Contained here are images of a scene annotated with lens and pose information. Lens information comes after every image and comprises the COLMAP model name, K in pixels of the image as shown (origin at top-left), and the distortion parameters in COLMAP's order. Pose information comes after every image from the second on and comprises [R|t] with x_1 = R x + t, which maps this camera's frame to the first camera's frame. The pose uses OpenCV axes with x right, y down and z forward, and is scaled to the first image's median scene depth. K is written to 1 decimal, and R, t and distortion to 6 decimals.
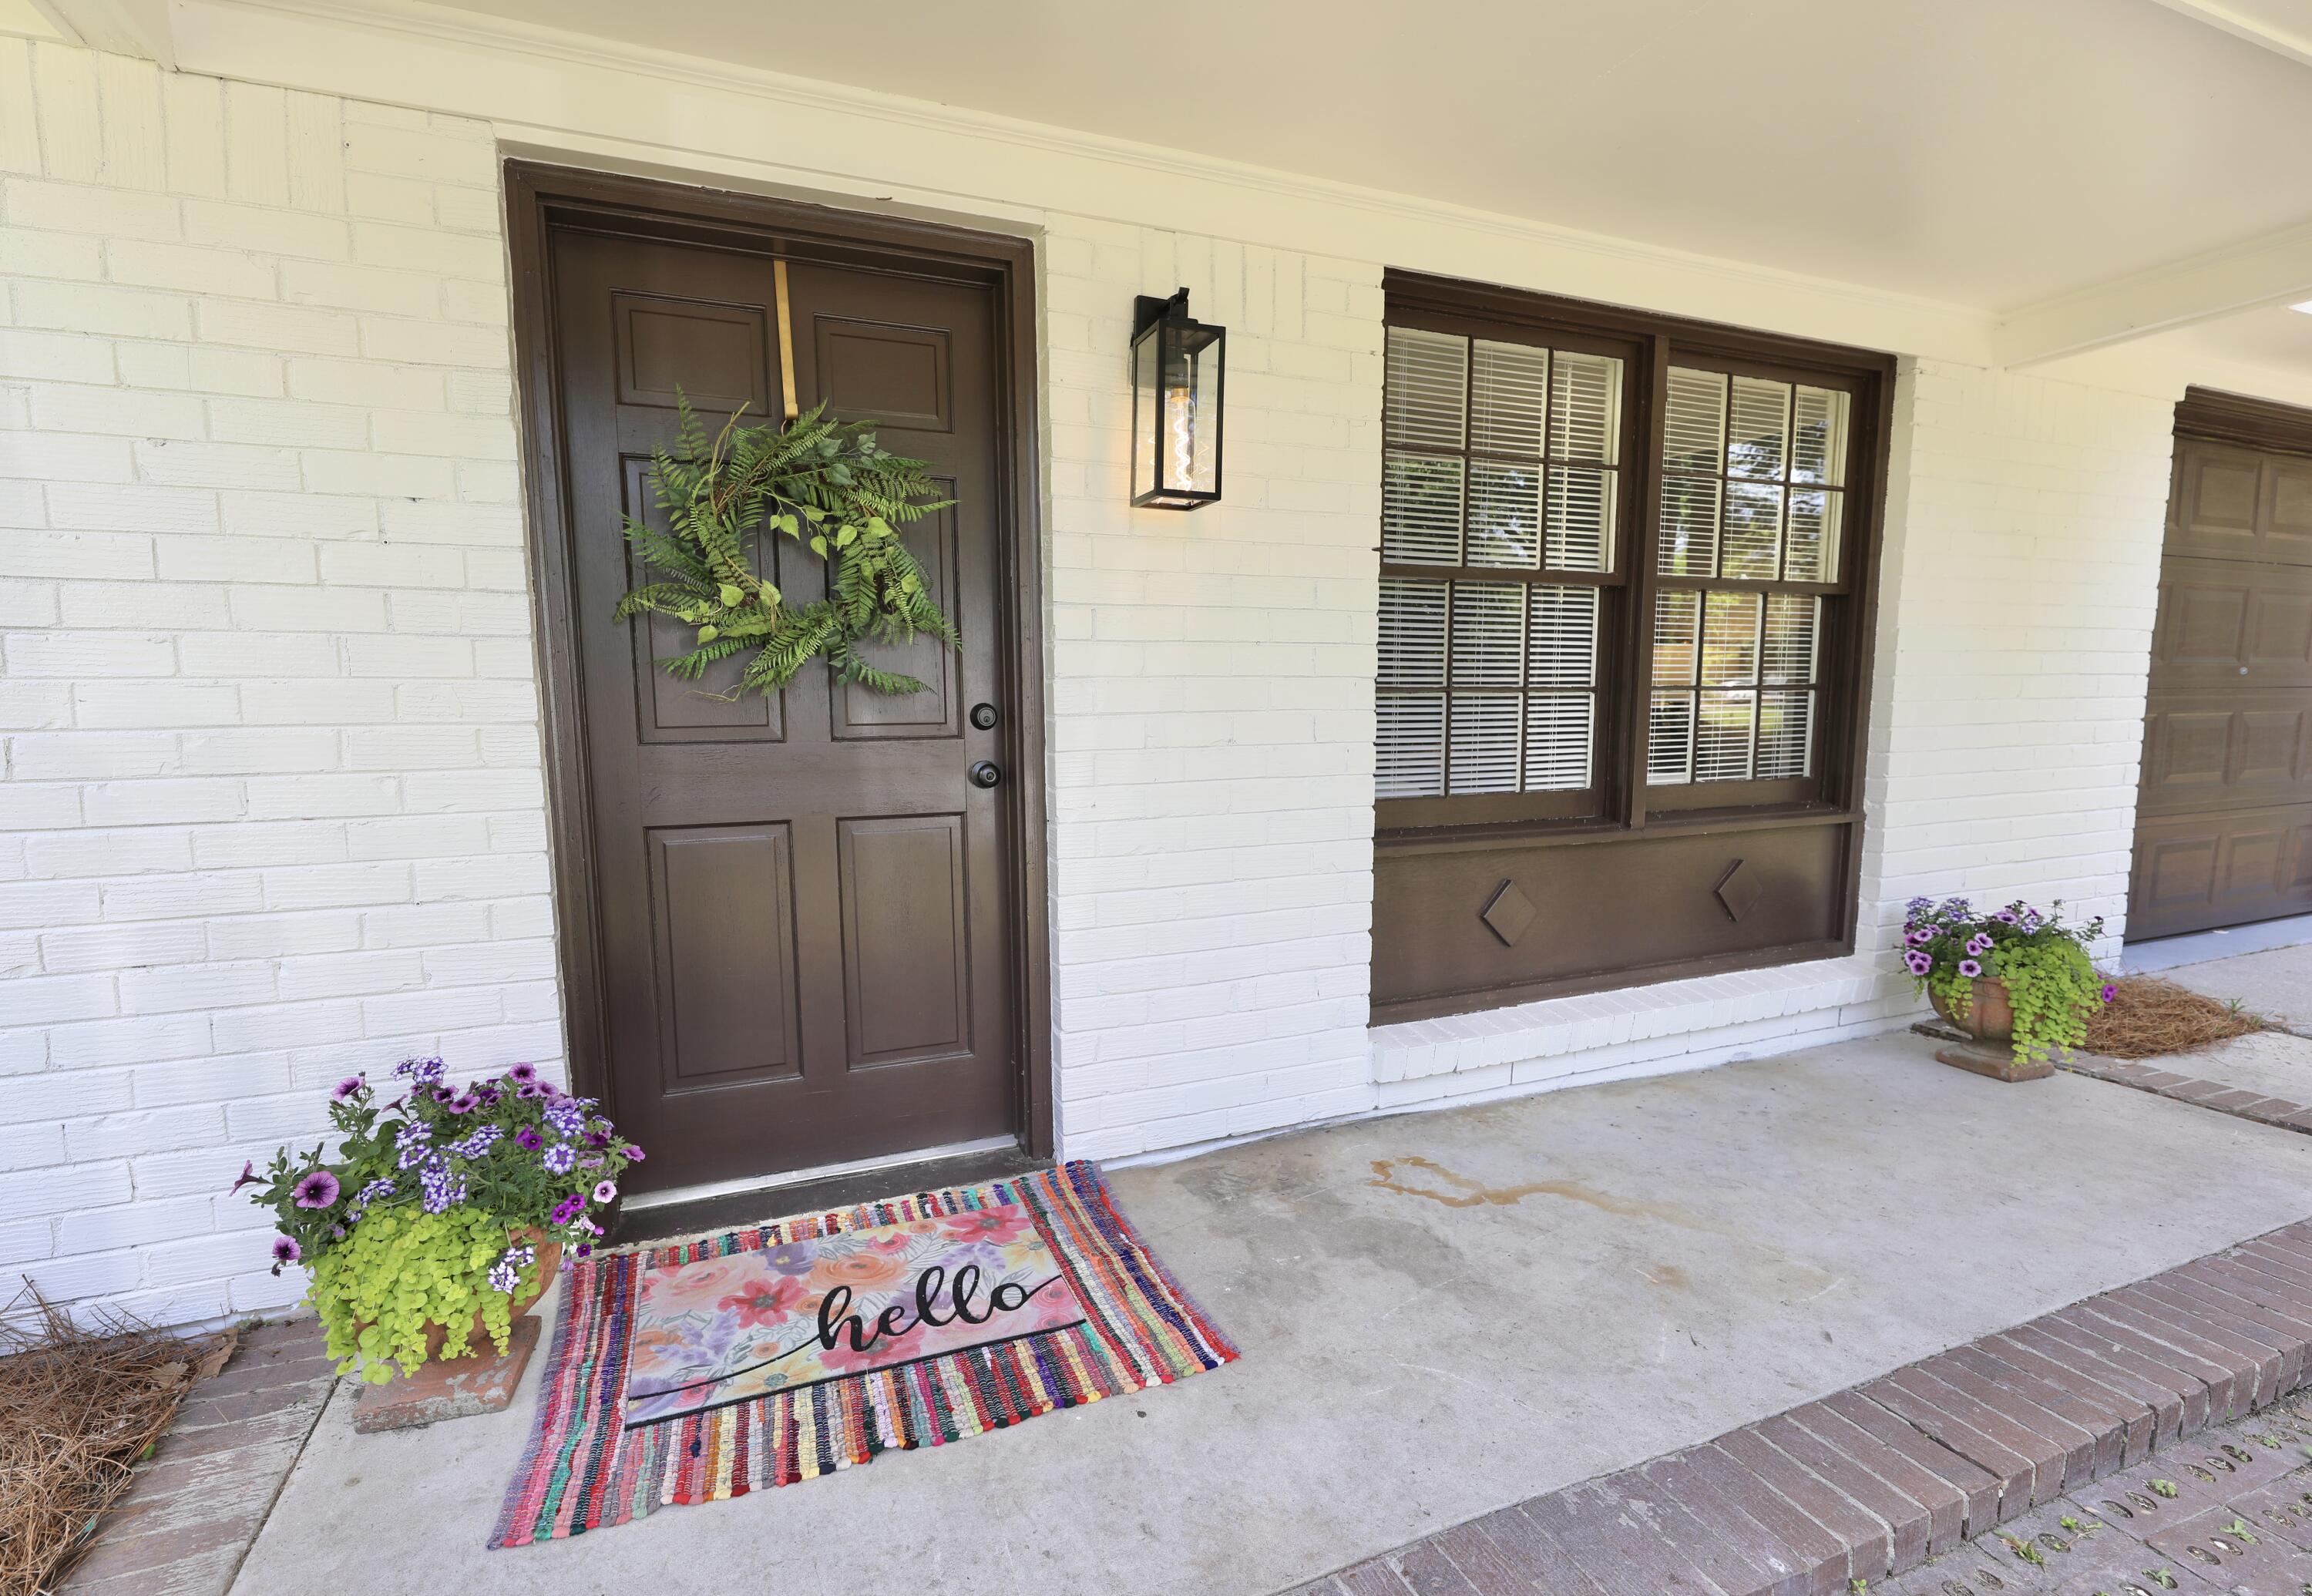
lens RADIAL K [[1034.2, 0, 1103.8], [0, 1034.2, 816.9], [0, 0, 1]] dist [-0.001682, -0.000994]
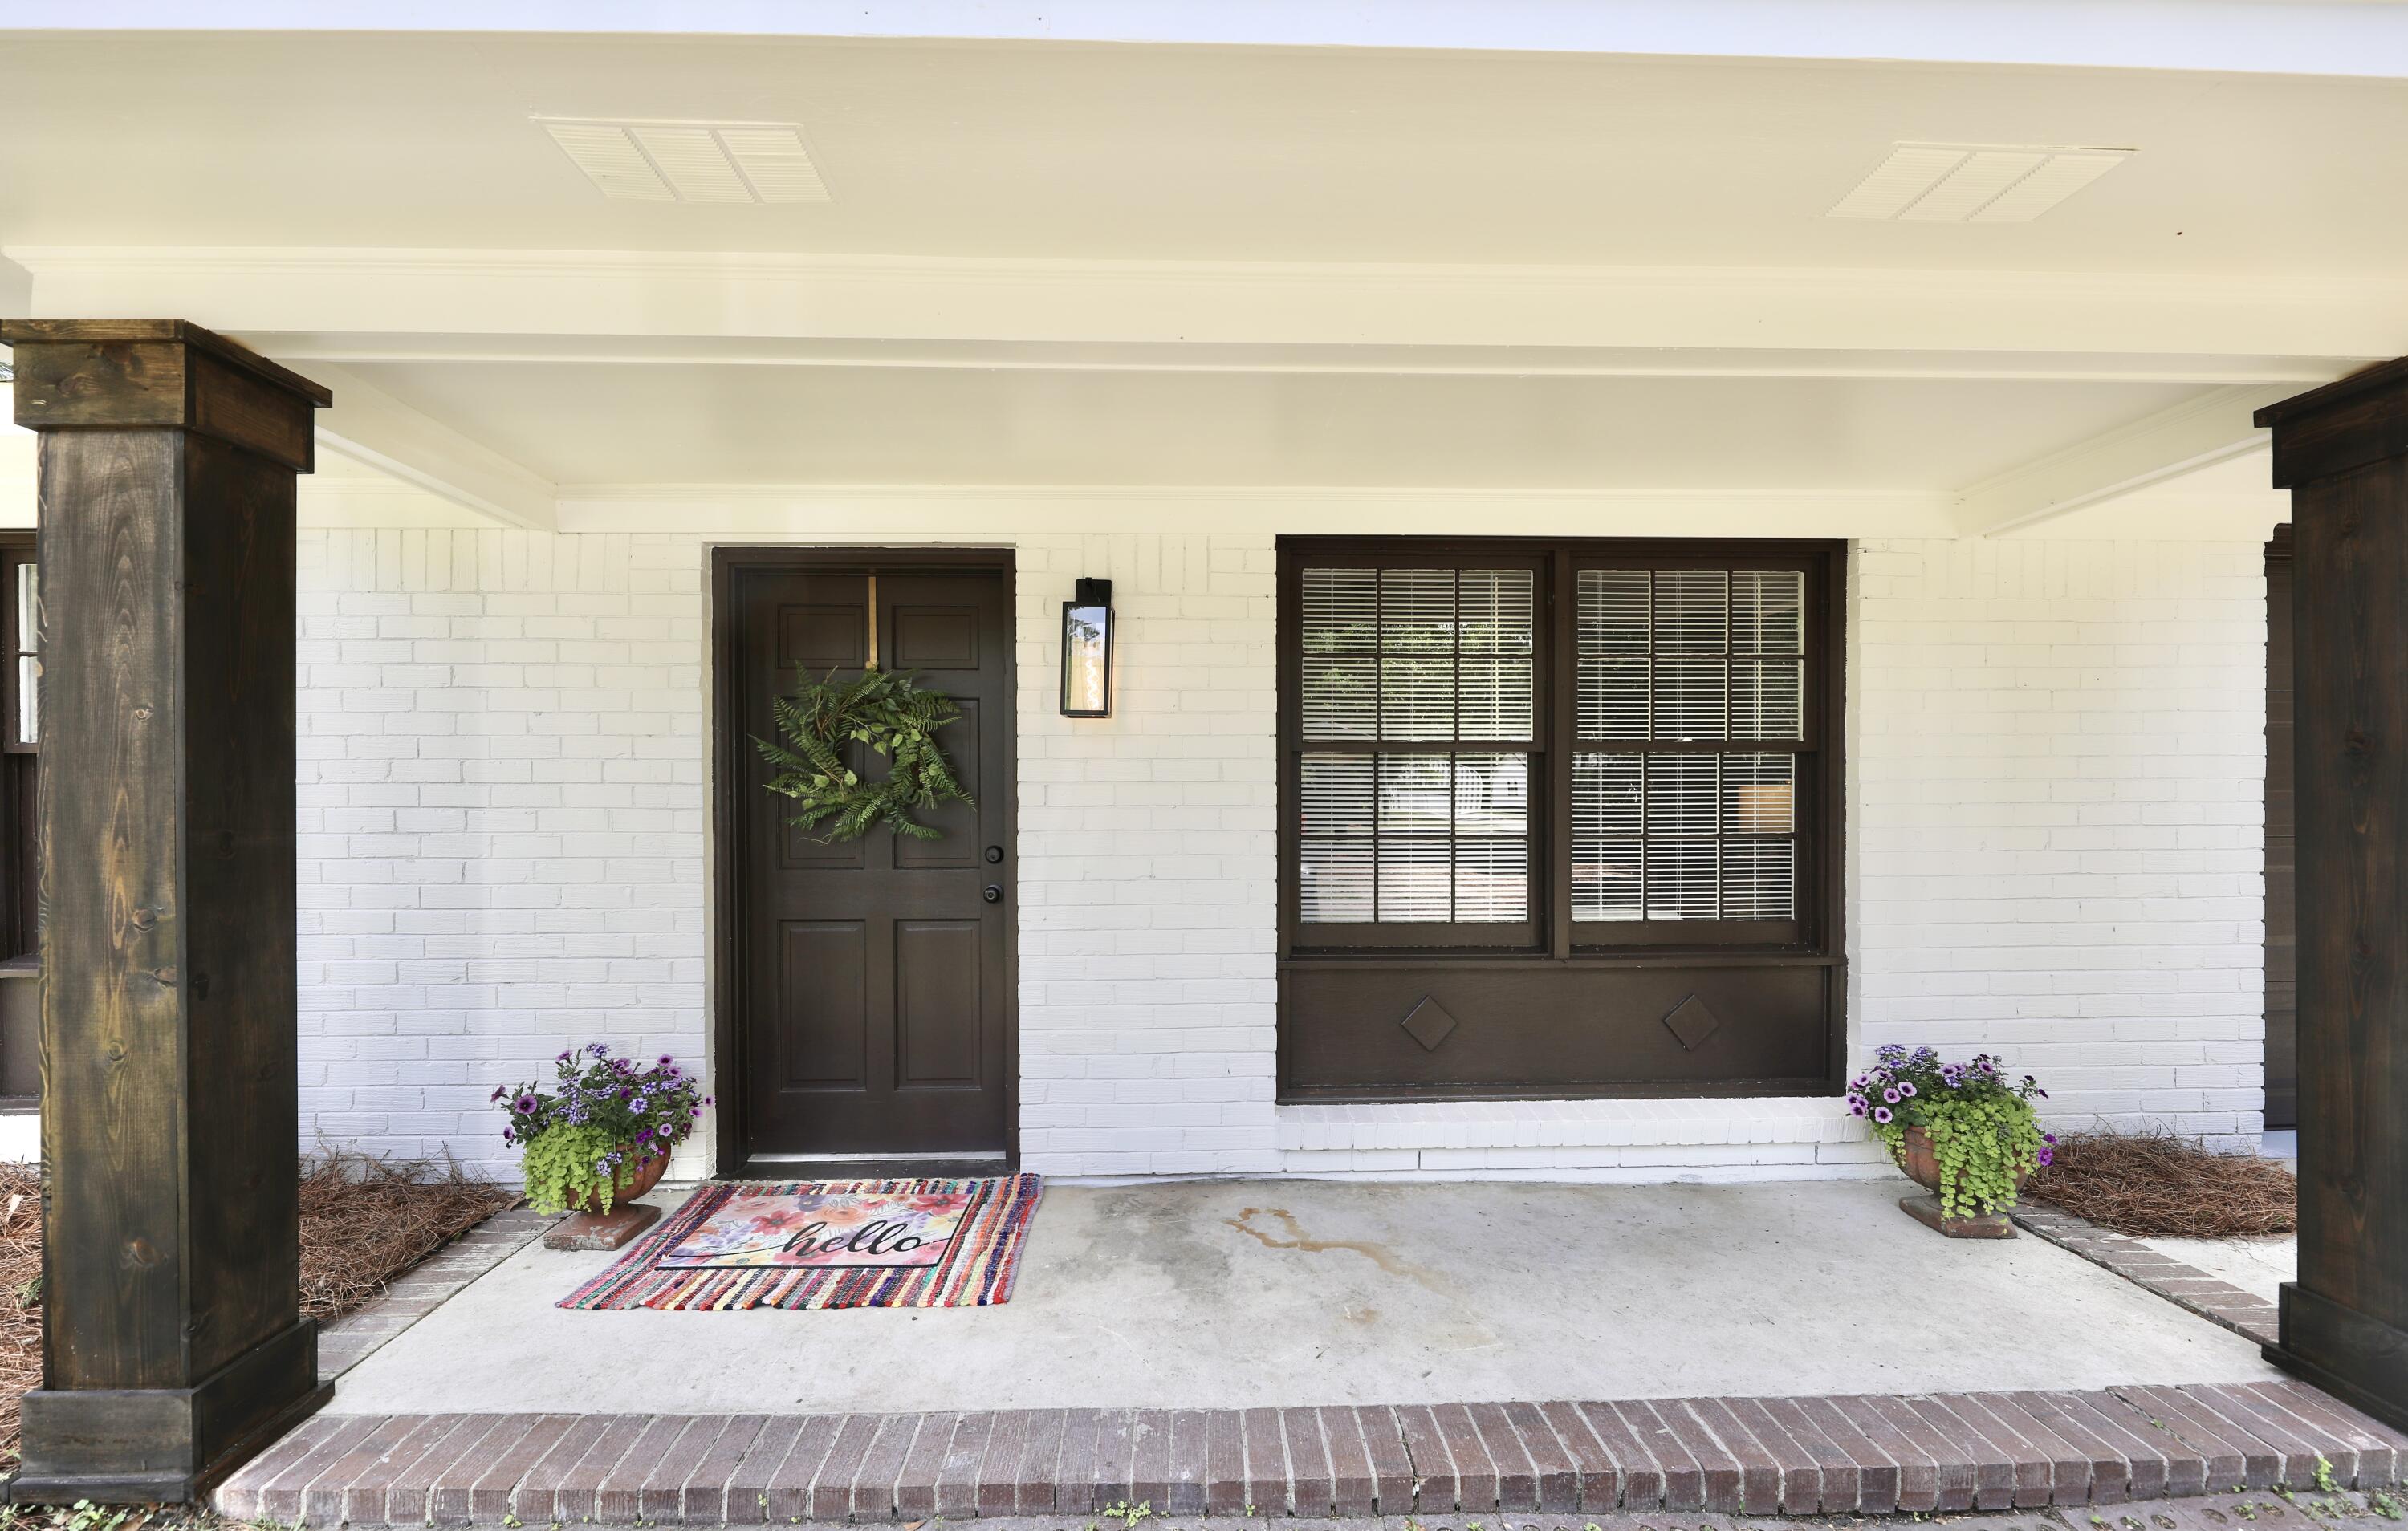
lens RADIAL K [[973.0, 0, 1204.0], [0, 973.0, 803.1], [0, 0, 1]] dist [-0.002379, -0.000362]
pose [[0.943101, 0.009510, -0.332370, 0.690228], [-0.044124, 0.994330, -0.096752, -0.053716], [0.329566, 0.105912, 0.938173, -0.232538]]
